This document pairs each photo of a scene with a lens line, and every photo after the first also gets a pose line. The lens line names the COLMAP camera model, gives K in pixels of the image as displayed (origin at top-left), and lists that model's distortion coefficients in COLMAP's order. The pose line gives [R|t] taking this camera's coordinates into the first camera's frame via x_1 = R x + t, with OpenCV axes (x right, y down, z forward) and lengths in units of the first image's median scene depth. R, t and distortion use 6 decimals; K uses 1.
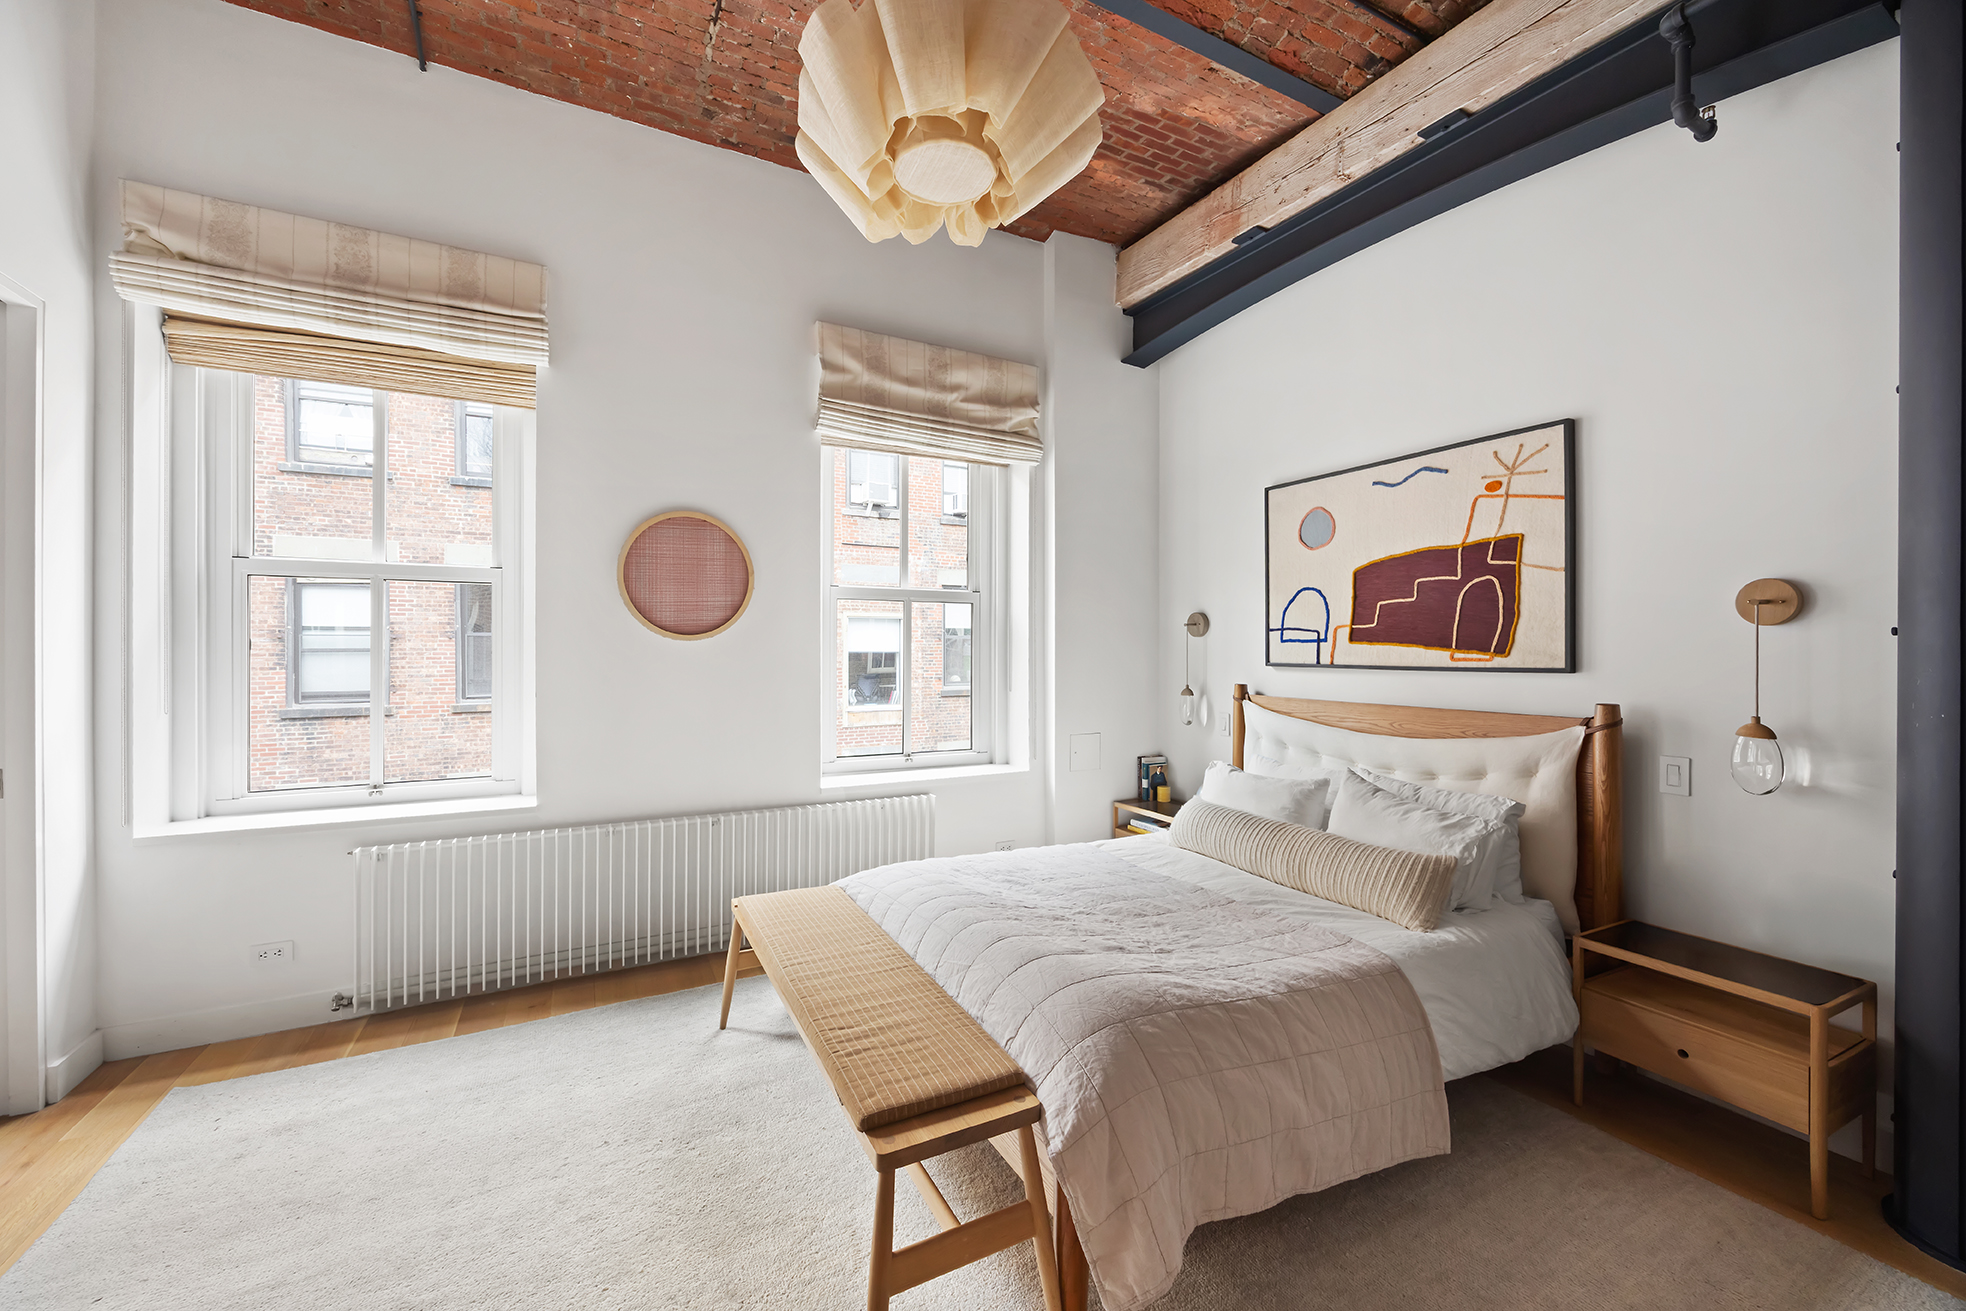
lens RADIAL K [[775.2, 0, 986.5], [0, 775.2, 659.0], [0, 0, 1]] dist [-0.003088, -0.000160]
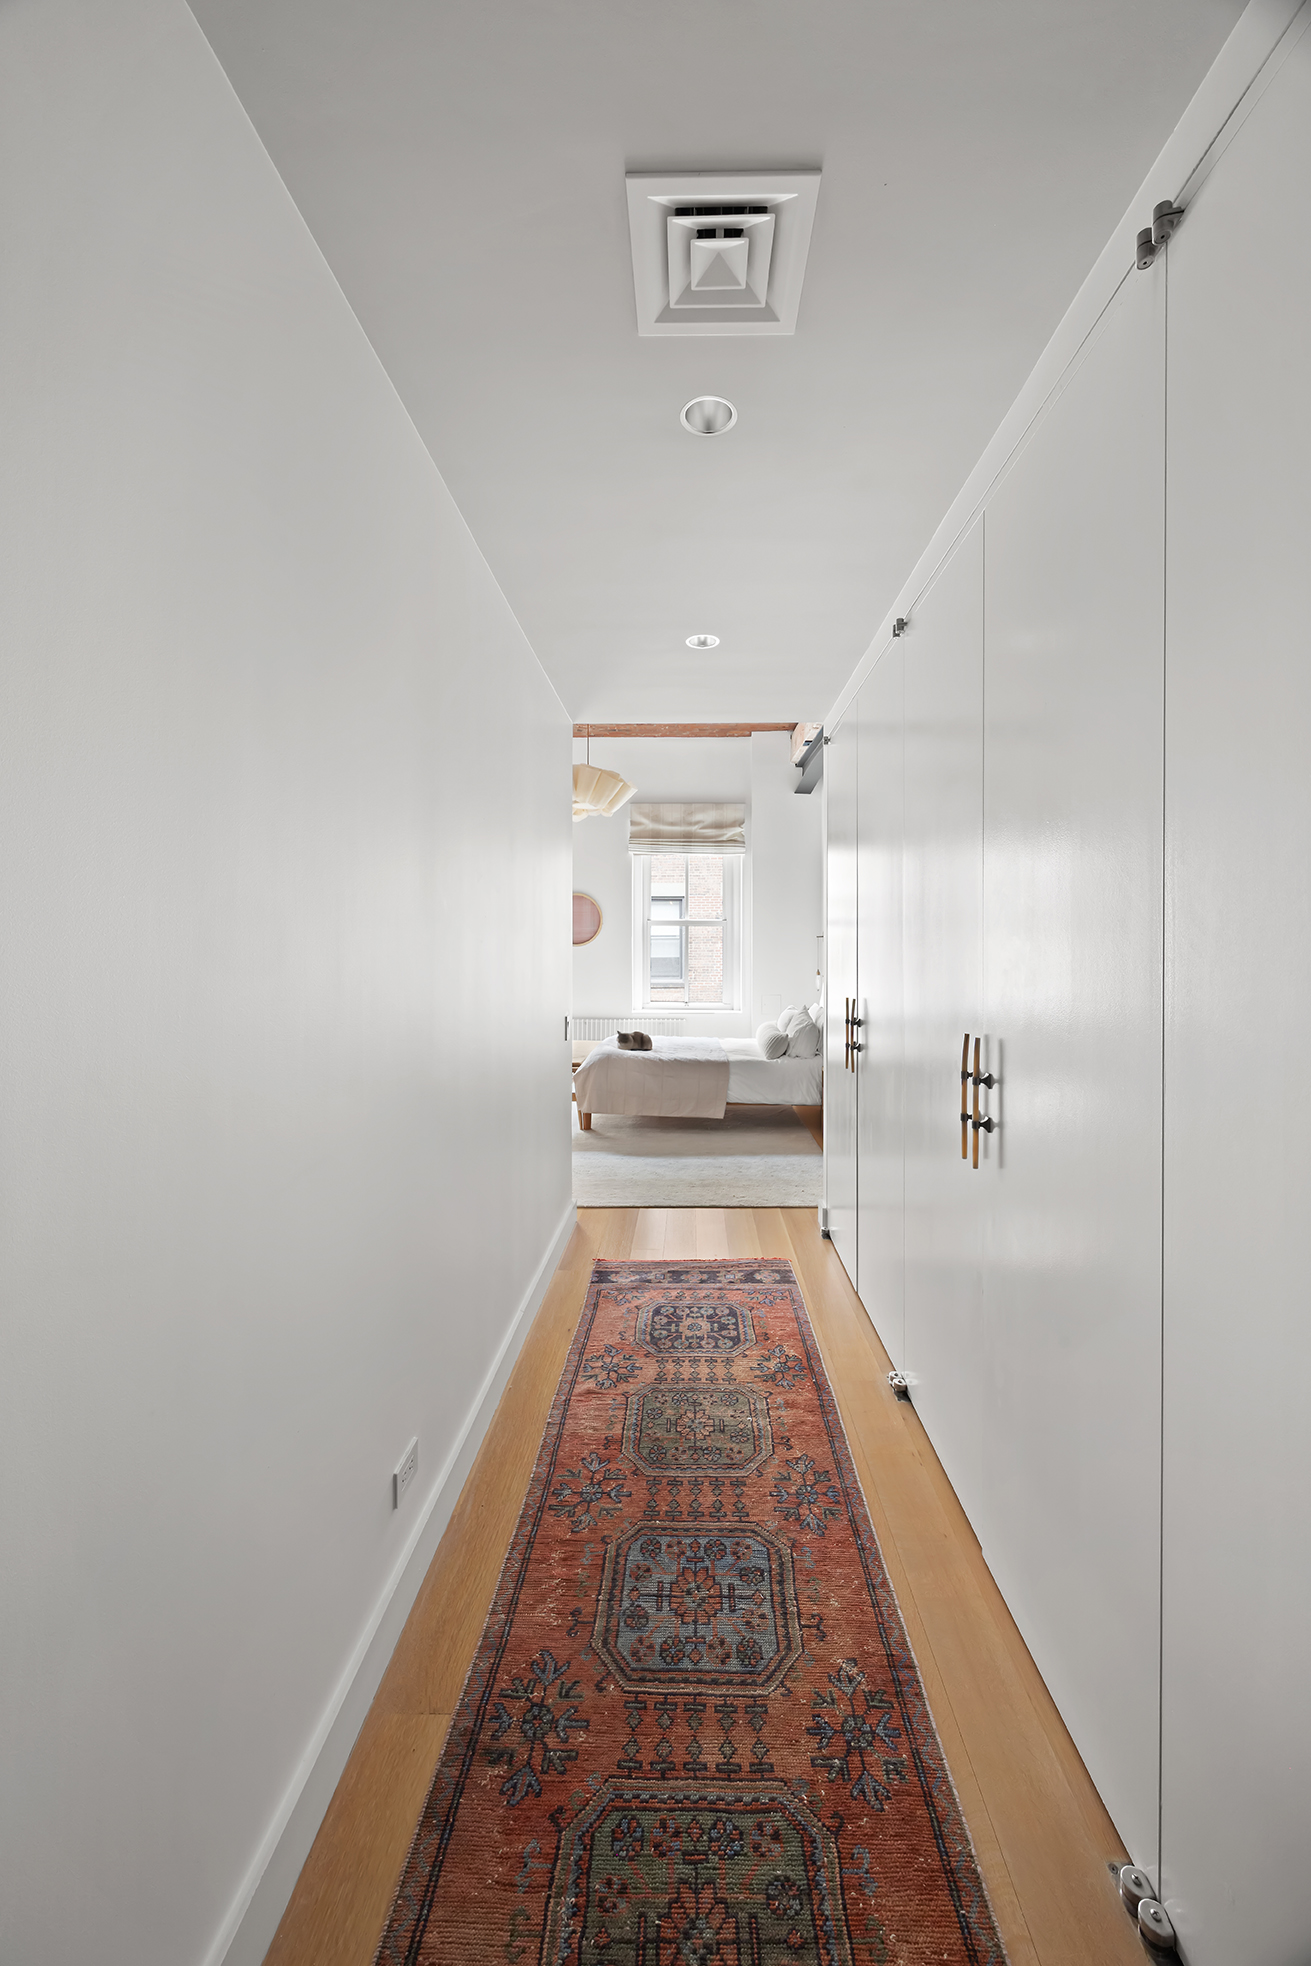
lens RADIAL K [[775.2, 0, 663.4], [0, 775.2, 978.5], [0, 0, 1]] dist [-0.003088, -0.000160]
pose [[0.869477, 0.018480, -0.493627, 0.914247], [-0.006085, 0.999625, 0.026705, 0.008816], [0.493935, -0.020215, 0.869264, -0.848776]]
